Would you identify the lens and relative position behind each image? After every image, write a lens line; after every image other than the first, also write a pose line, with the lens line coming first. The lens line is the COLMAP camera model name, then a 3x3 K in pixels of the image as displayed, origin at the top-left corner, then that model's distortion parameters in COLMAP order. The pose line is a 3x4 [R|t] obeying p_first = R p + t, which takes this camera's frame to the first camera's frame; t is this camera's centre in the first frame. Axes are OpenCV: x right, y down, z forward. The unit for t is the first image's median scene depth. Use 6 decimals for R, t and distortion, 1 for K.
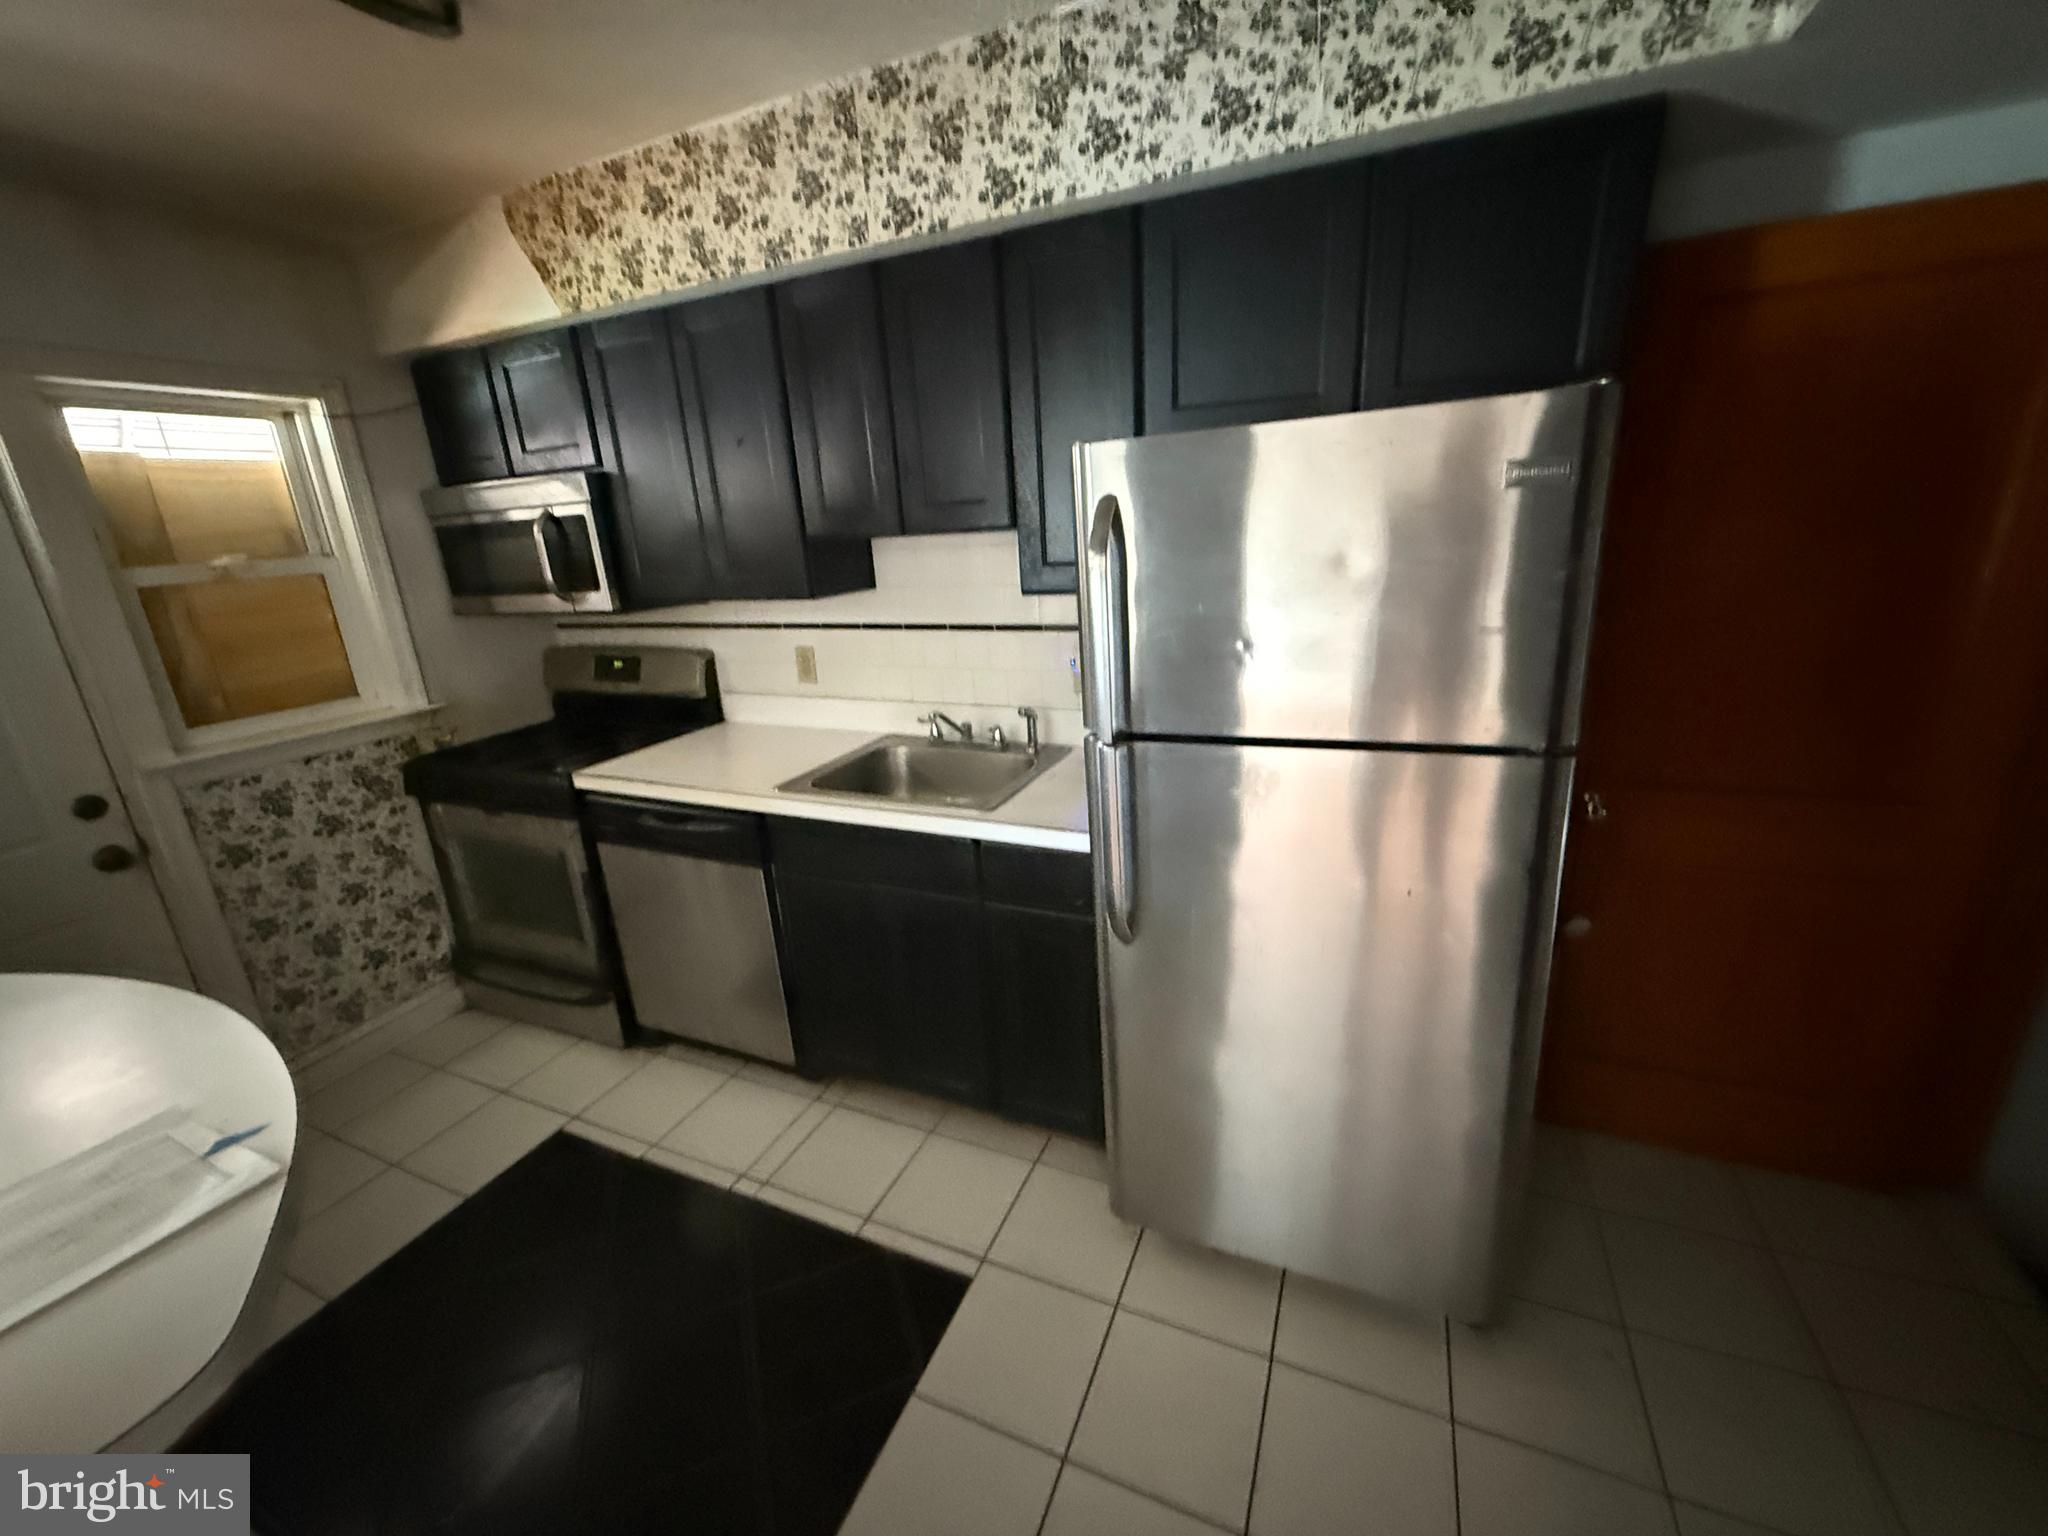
lens RADIAL K [[819.1, 0, 1016.7], [0, 819.1, 762.9], [0, 0, 1]] dist [0.000666, 0.000453]
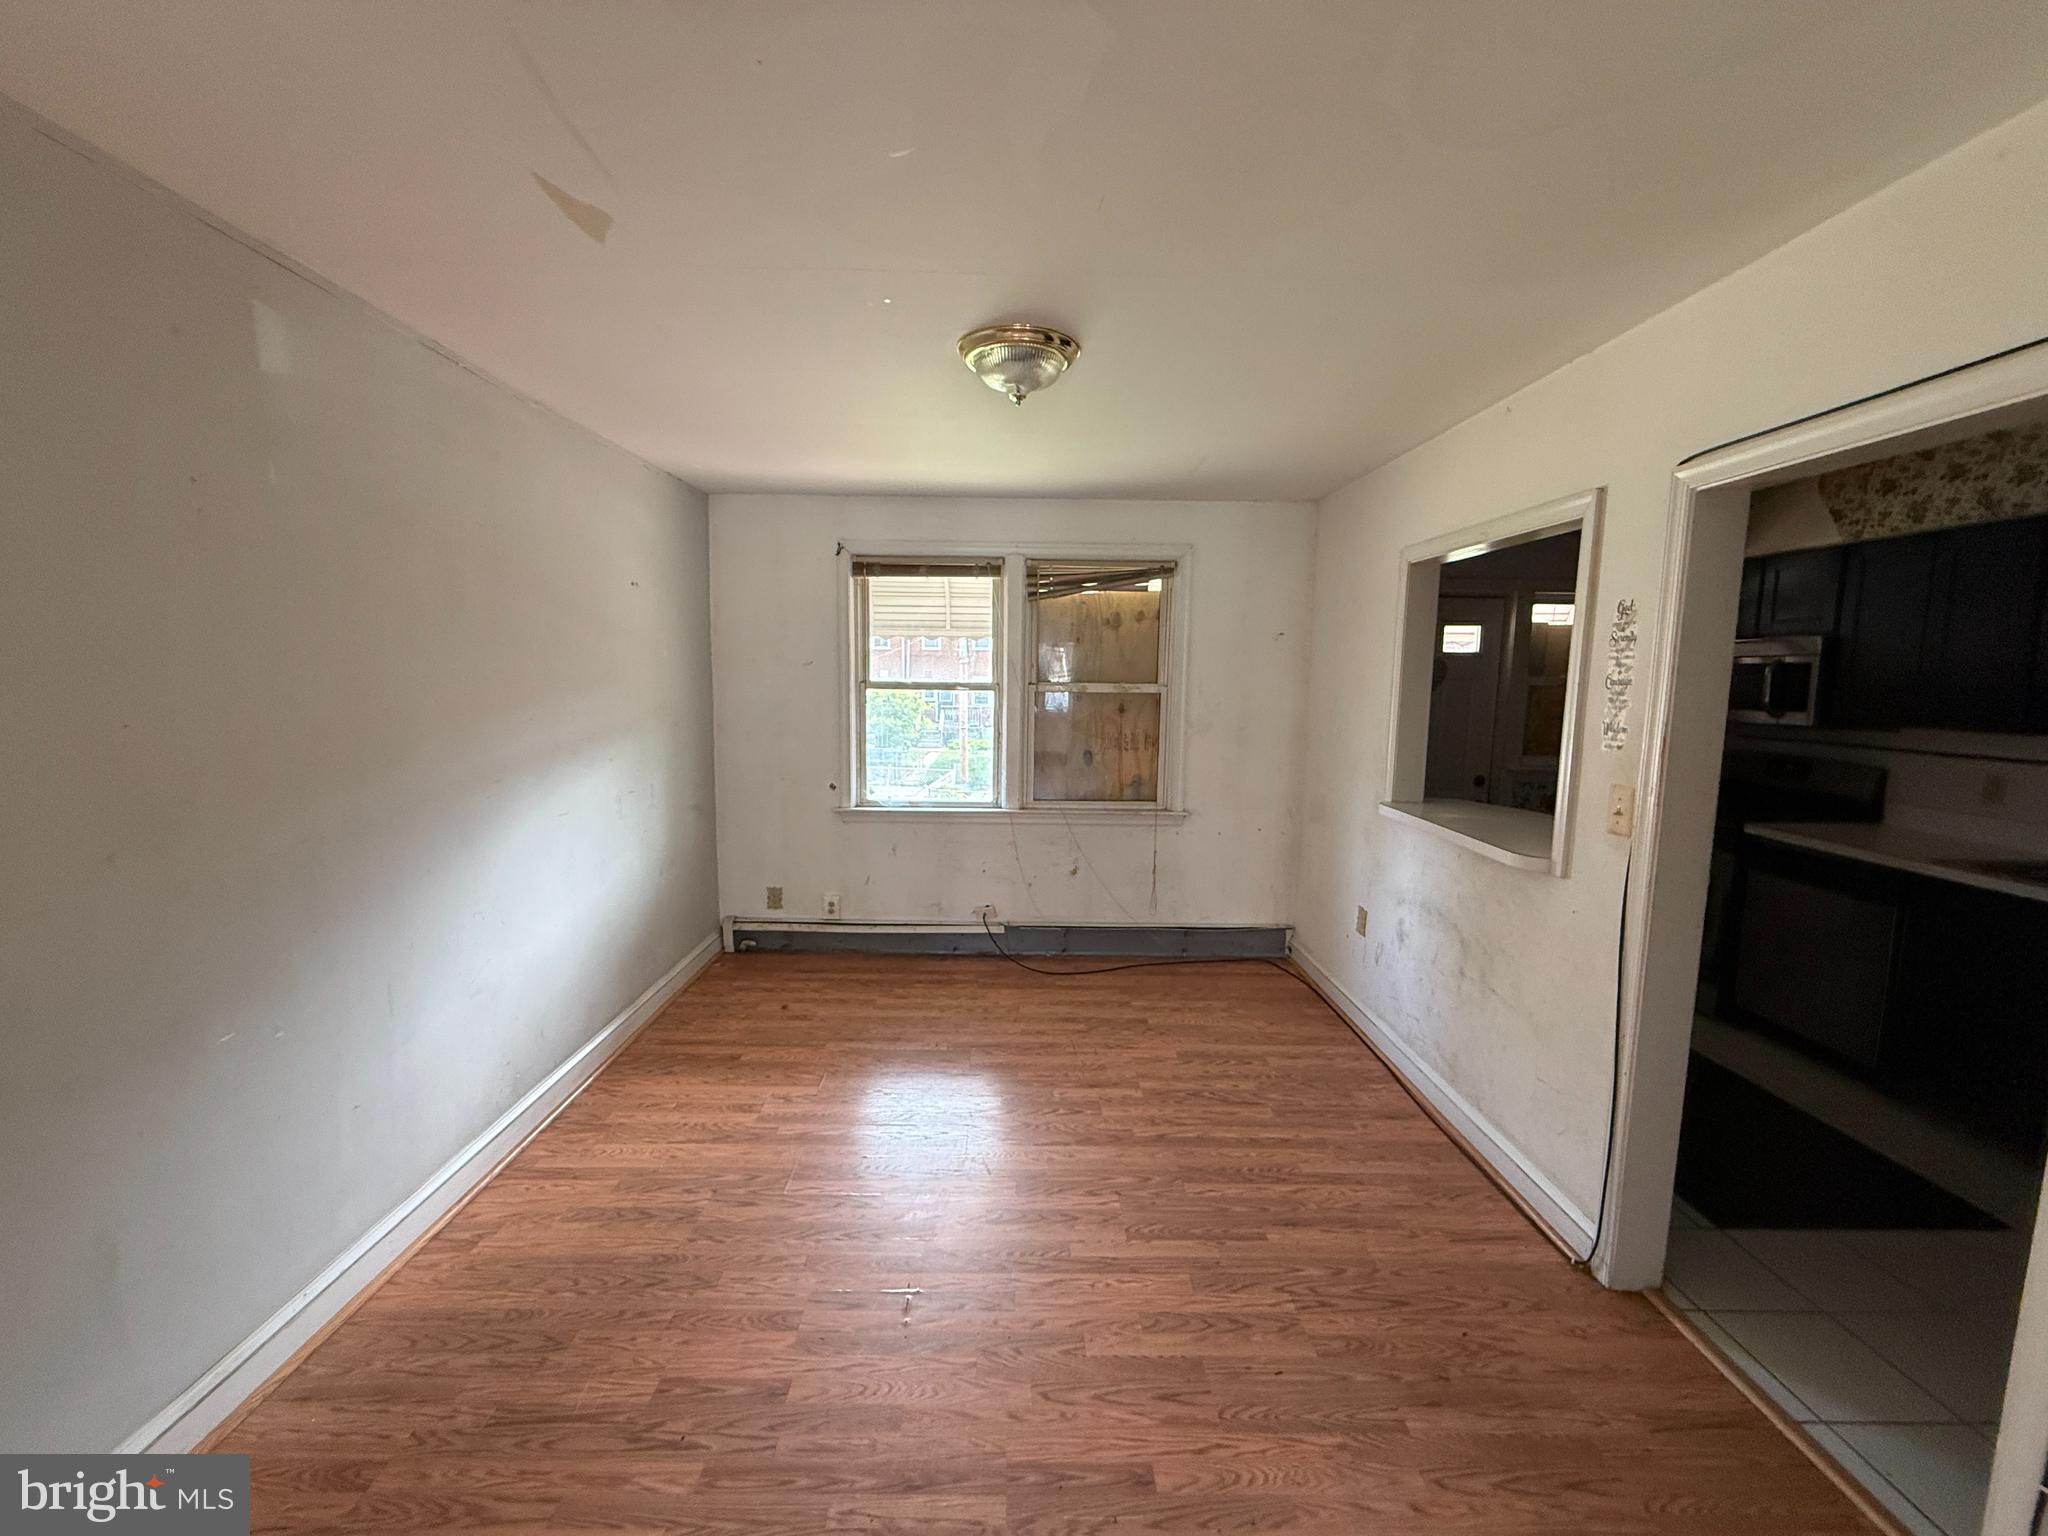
lens RADIAL K [[819.1, 0, 1011.8], [0, 819.1, 768.8], [0, 0, 1]] dist [0.000666, 0.000453]
pose [[0.403138, 0.173877, -0.898469, 0.302580], [-0.291680, 0.954994, 0.053941, 0.259361], [0.867411, 0.240320, 0.435711, -0.996327]]
